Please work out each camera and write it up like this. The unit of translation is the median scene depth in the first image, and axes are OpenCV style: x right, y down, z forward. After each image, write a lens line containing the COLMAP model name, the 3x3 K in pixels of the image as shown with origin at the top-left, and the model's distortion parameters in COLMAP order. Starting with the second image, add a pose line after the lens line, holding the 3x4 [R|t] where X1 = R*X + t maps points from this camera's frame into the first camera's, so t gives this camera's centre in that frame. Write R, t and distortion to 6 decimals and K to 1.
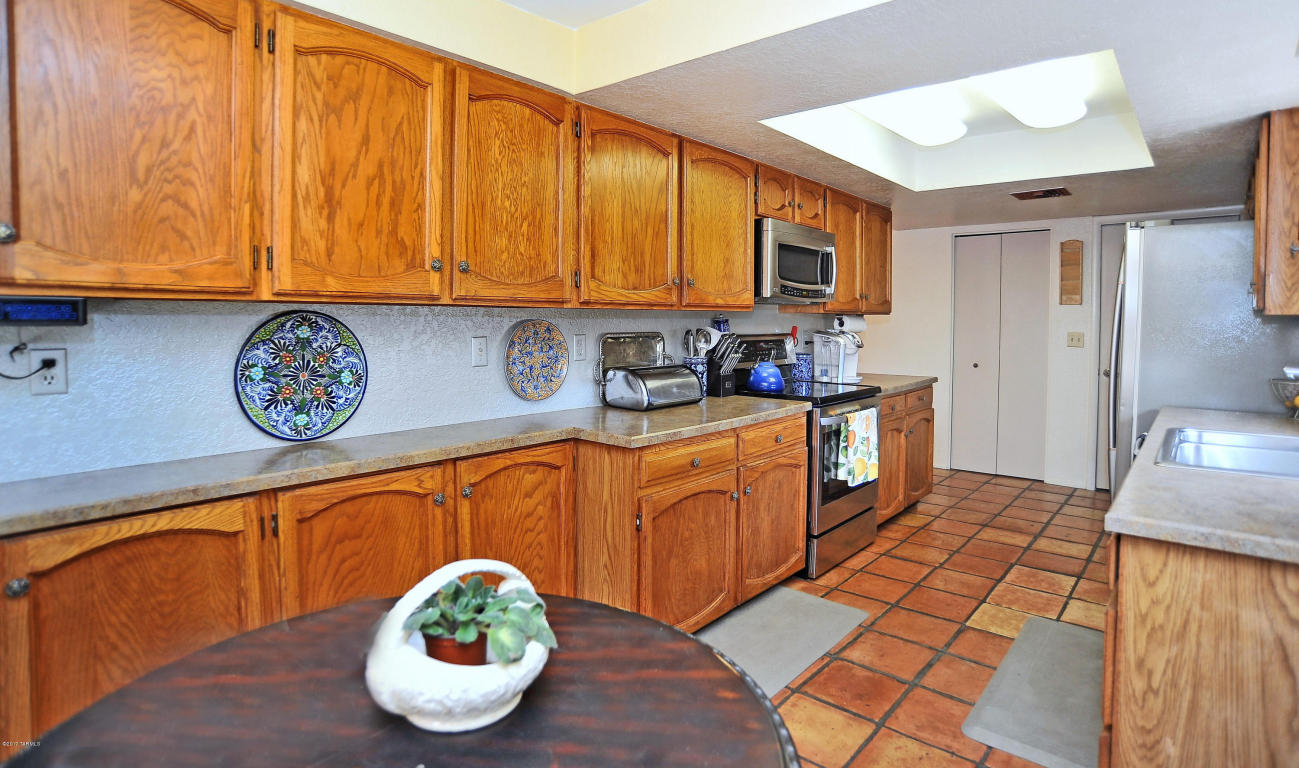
lens RADIAL K [[676.4, 0, 652.4], [0, 676.4, 346.8], [0, 0, 1]] dist [-0.066726, 0.013182]
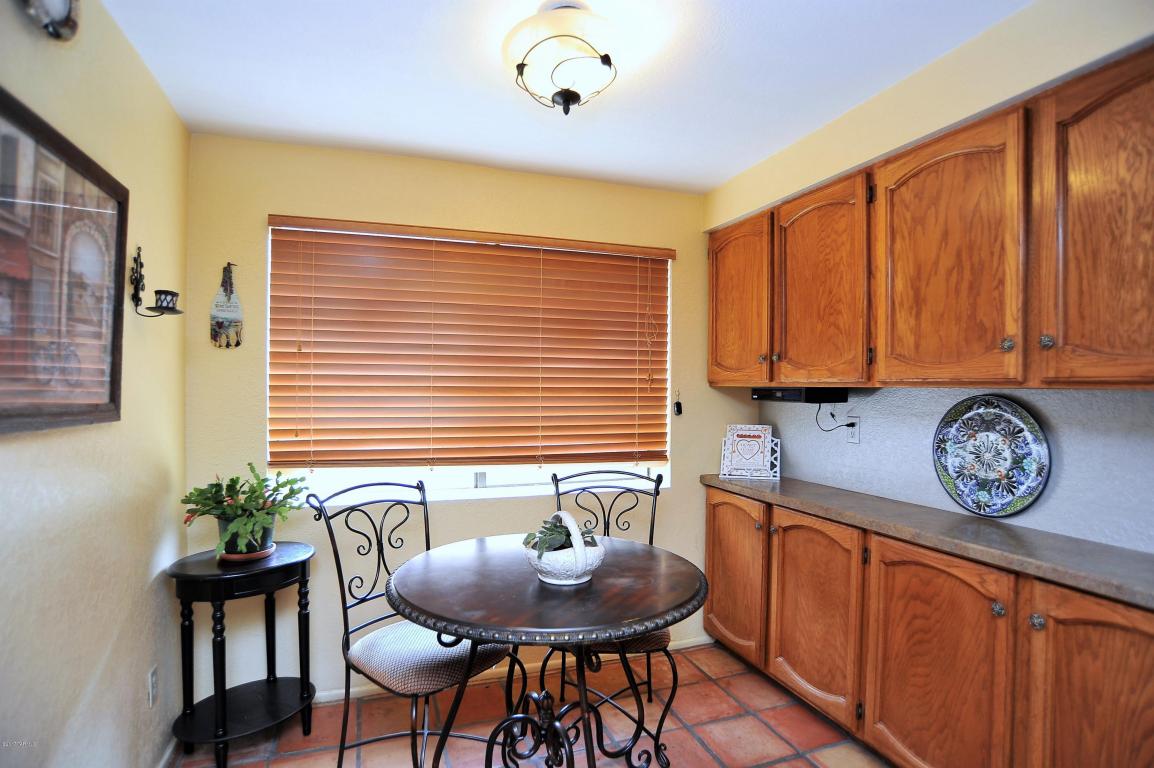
lens RADIAL K [[586.3, 0, 576.5], [0, 586.3, 395.0], [0, 0, 1]] dist [-0.049472, 0.004362]
pose [[-0.493360, 0.004786, -0.869812, 0.445735], [-0.043522, 0.998597, 0.030180, -0.039146], [0.868736, 0.052746, -0.492459, 0.643802]]
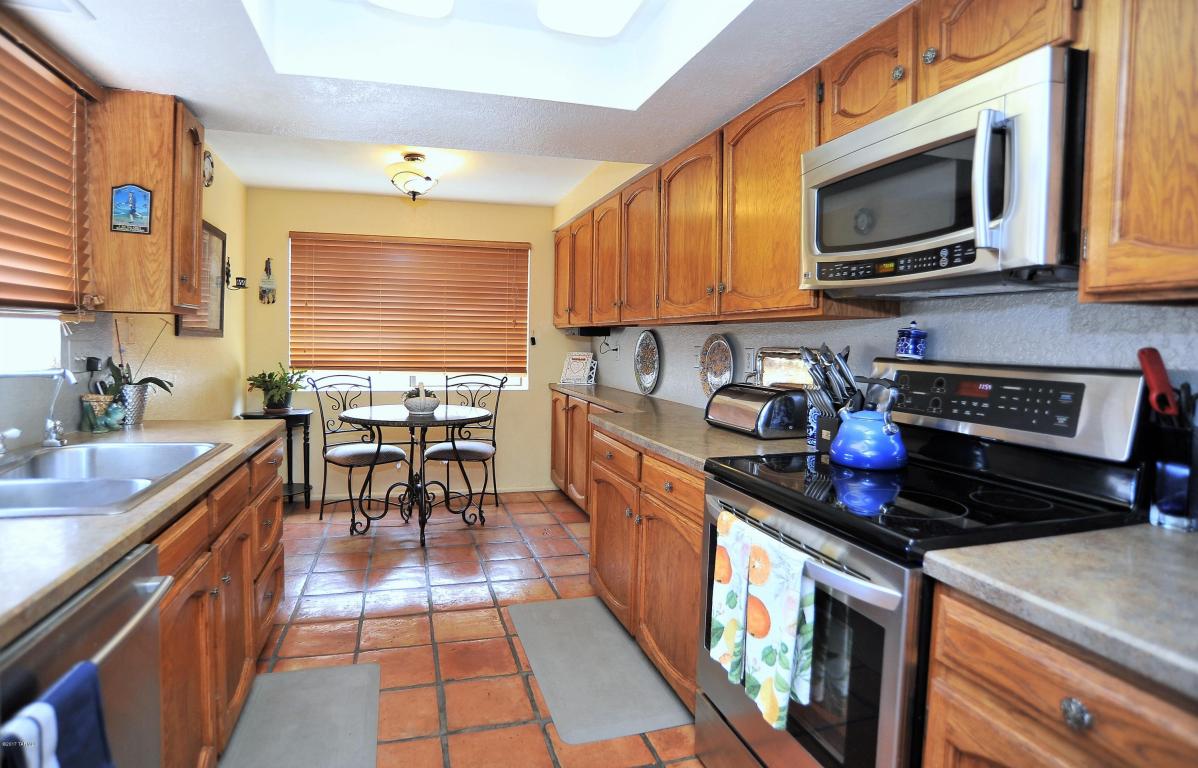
lens RADIAL K [[624.2, 0, 569.6], [0, 624.2, 365.3], [0, 0, 1]] dist [-0.048813, 0.004815]
pose [[-0.560950, 0.021477, -0.827571, 0.878567], [-0.051269, 0.996843, 0.060622, -0.037280], [0.826260, 0.076435, -0.558079, 1.377142]]
